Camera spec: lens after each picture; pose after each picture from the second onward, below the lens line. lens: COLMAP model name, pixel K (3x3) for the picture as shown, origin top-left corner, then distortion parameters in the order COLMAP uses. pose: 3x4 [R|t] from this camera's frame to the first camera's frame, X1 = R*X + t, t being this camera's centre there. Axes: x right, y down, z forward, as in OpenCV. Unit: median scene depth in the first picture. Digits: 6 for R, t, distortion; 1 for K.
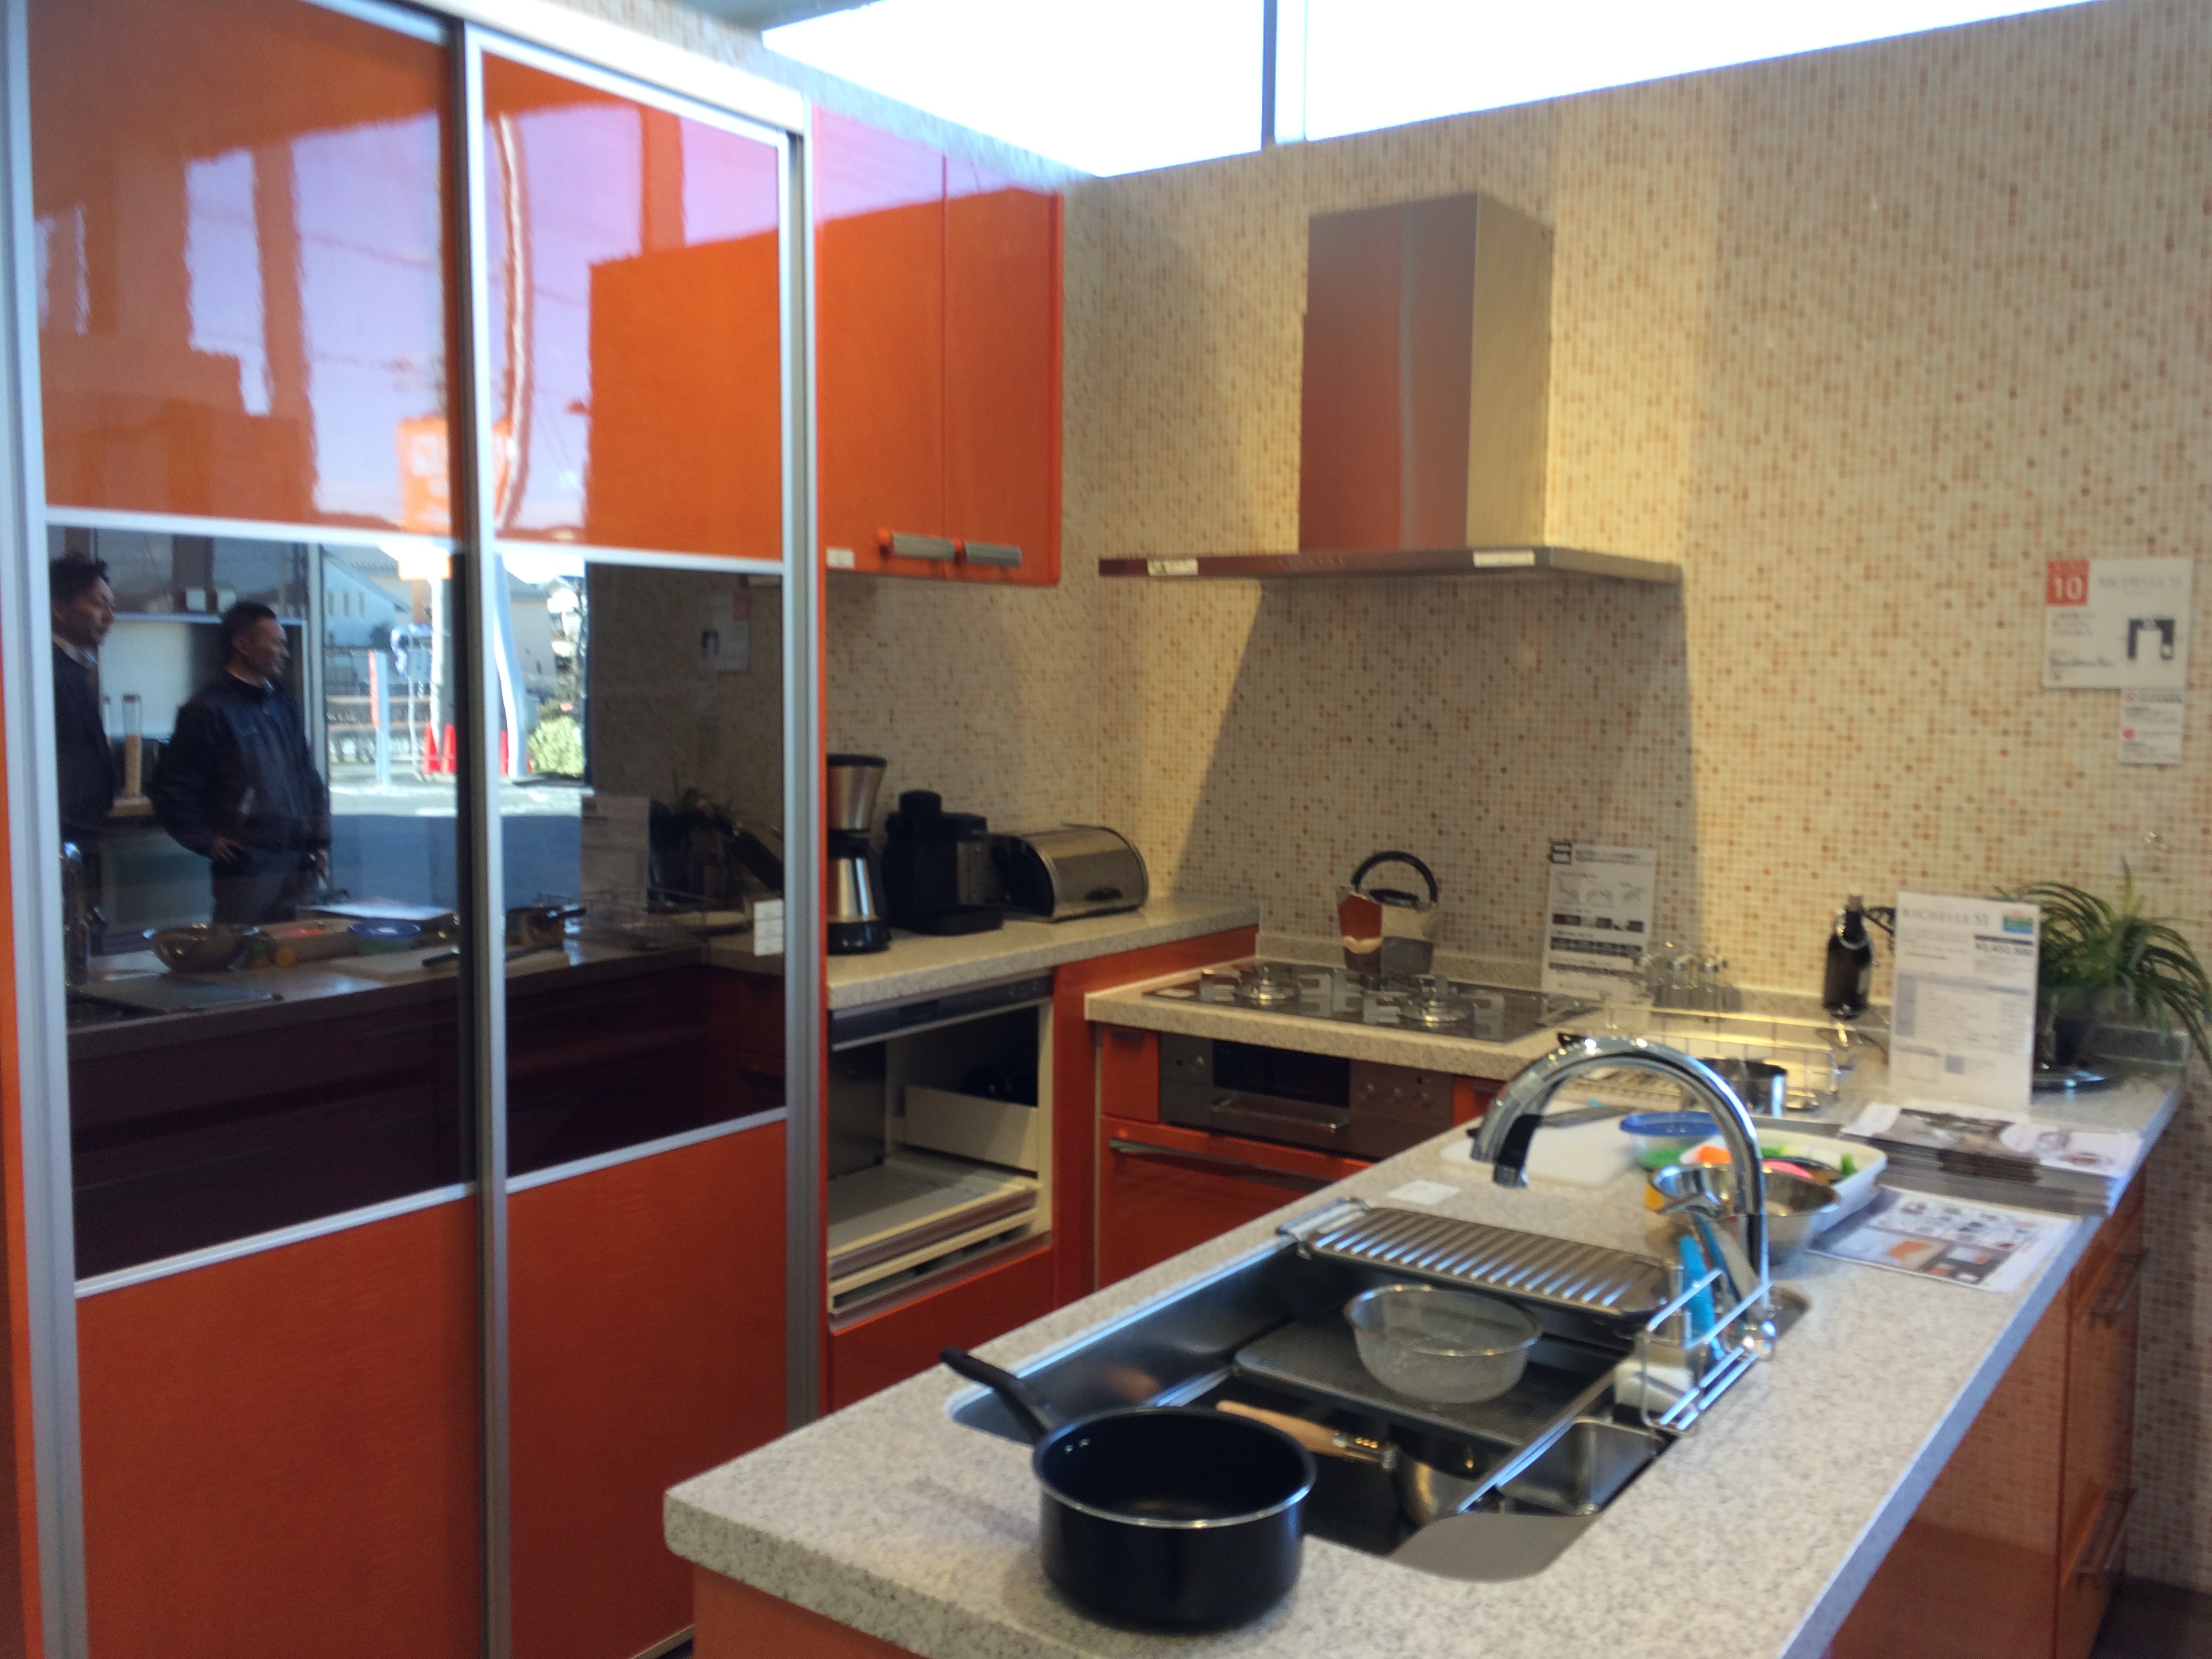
lens RADIAL K [[1878.5, 0, 1099.3], [0, 1878.5, 822.6], [0, 0, 1]] dist [0.089369, 0.010139]
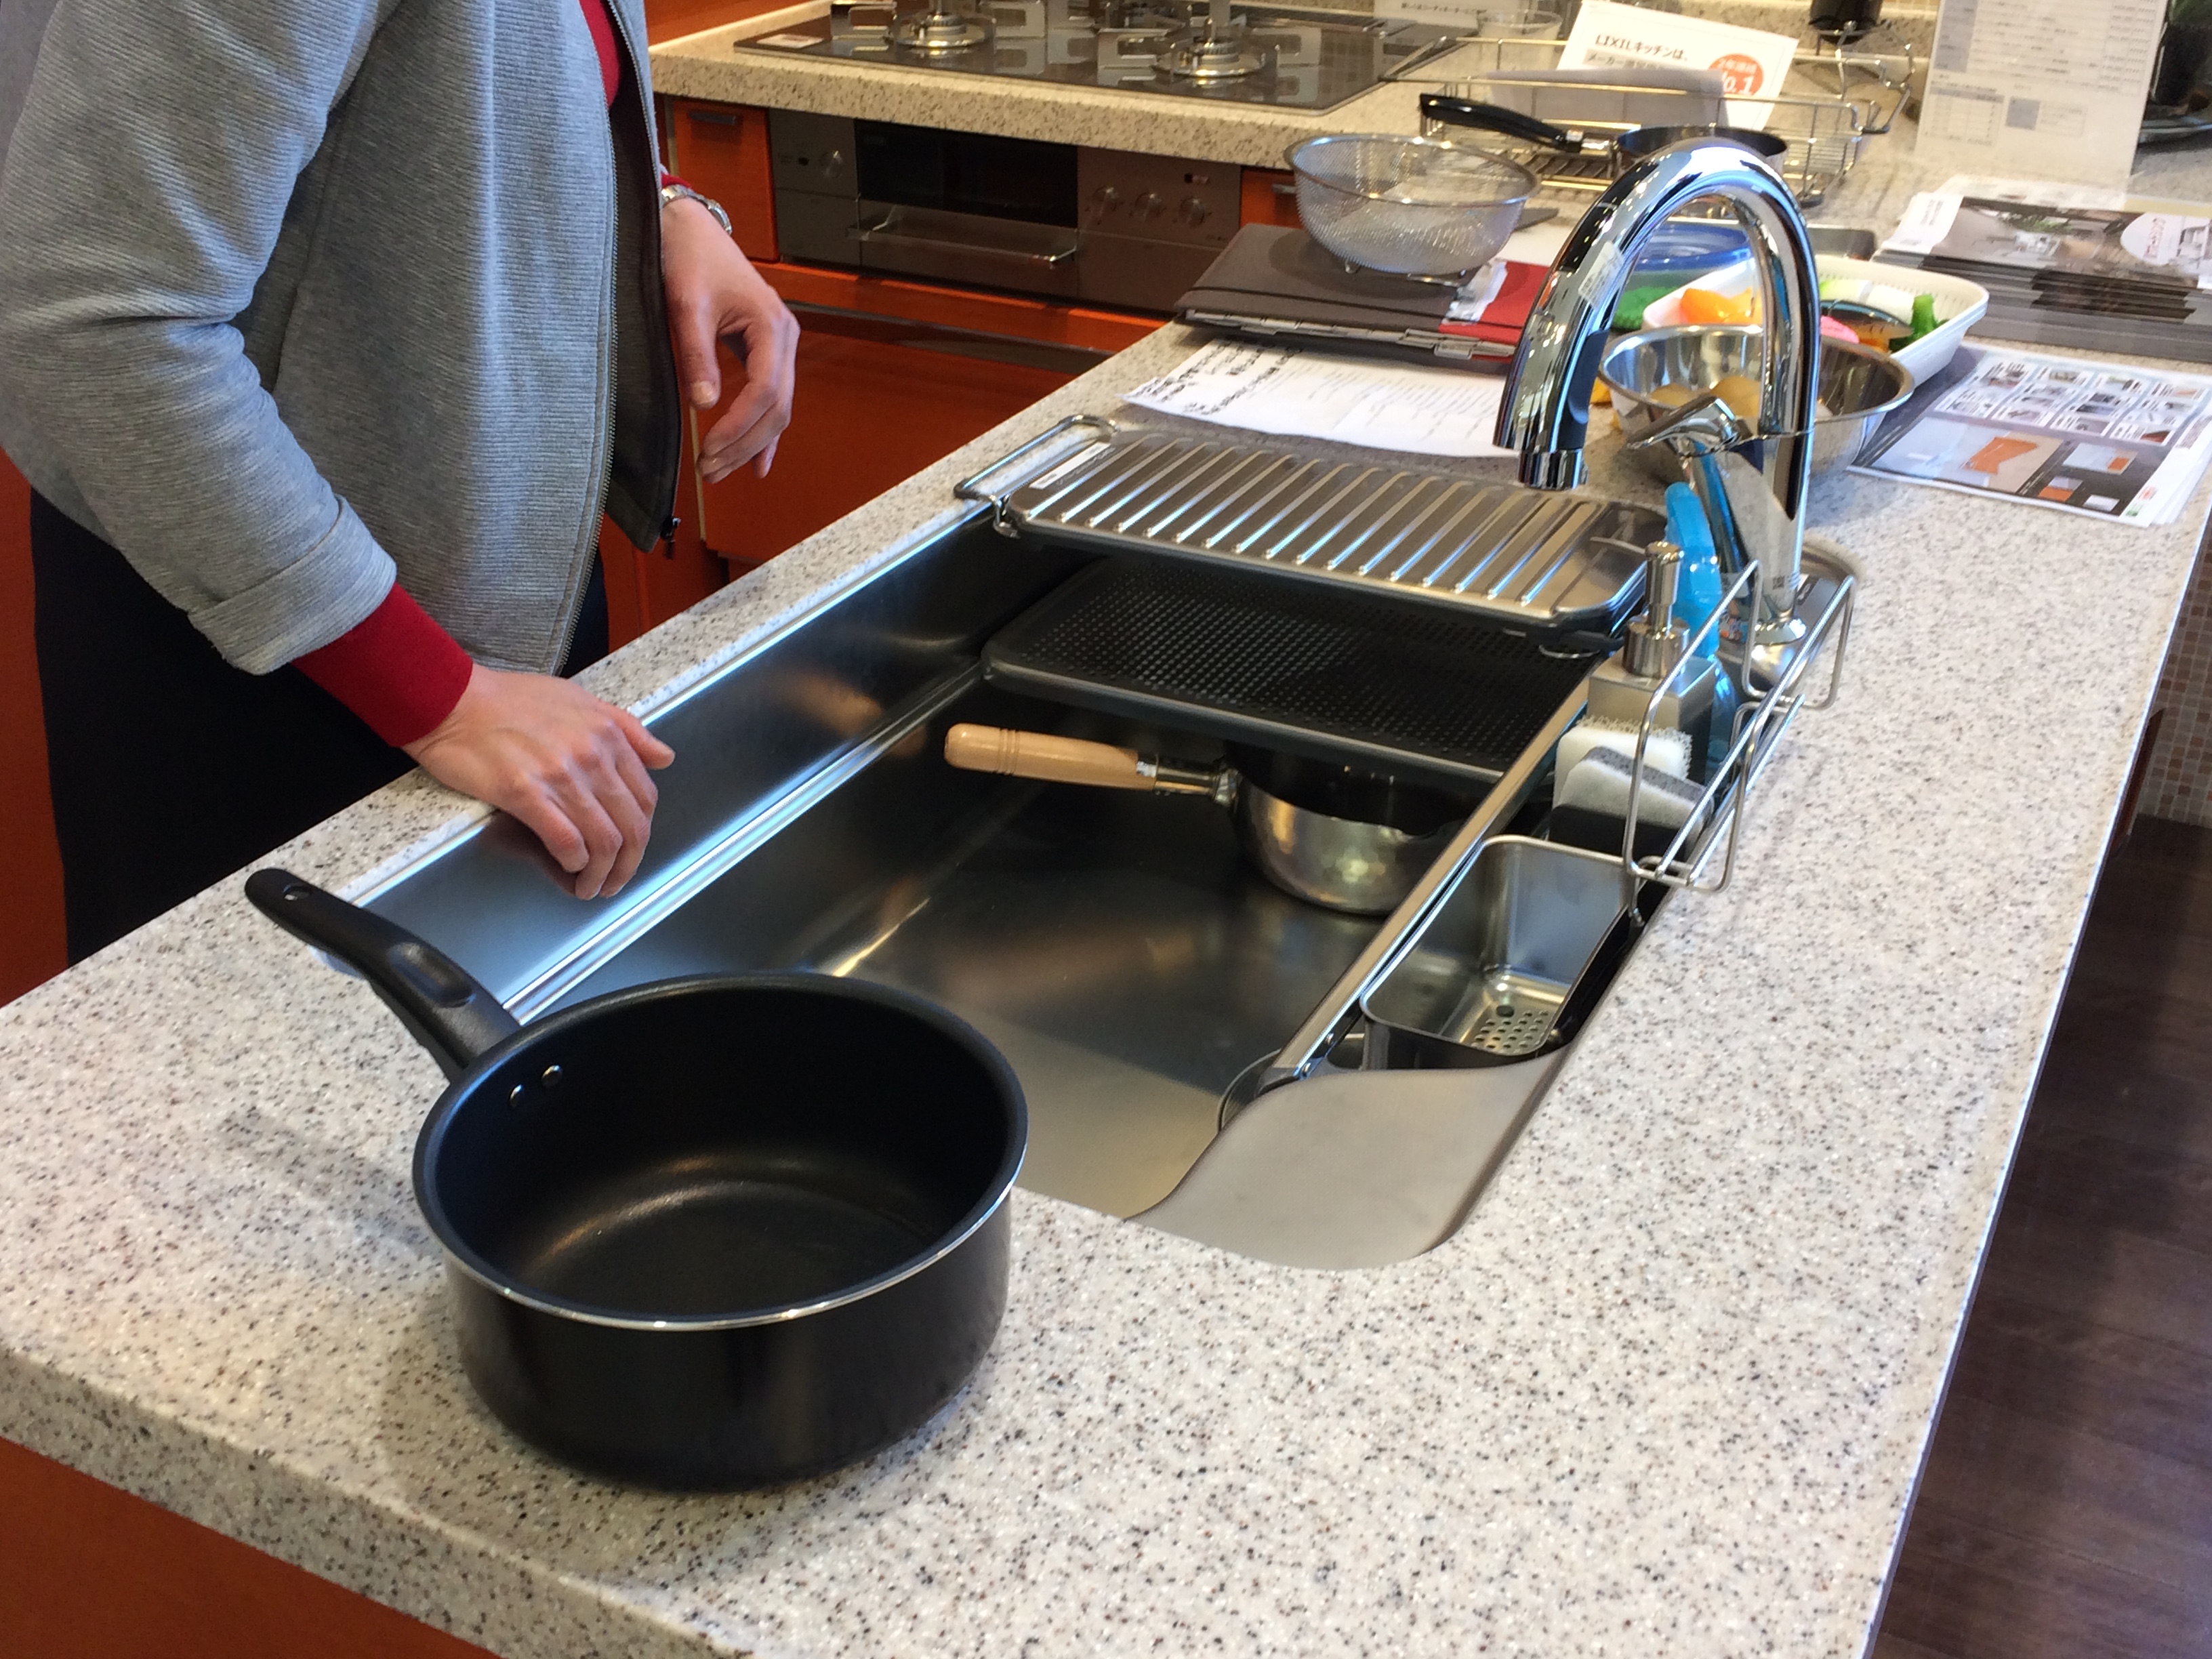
lens RADIAL K [[2380.3, 0, 1092.5], [0, 2380.3, 833.4], [0, 0, 1]] dist [0.047737, 0.000000]
pose [[0.989763, -0.074593, 0.121675, 0.041939], [0.018943, 0.913665, 0.406027, 0.021523], [-0.141457, -0.399566, 0.905725, 0.322654]]
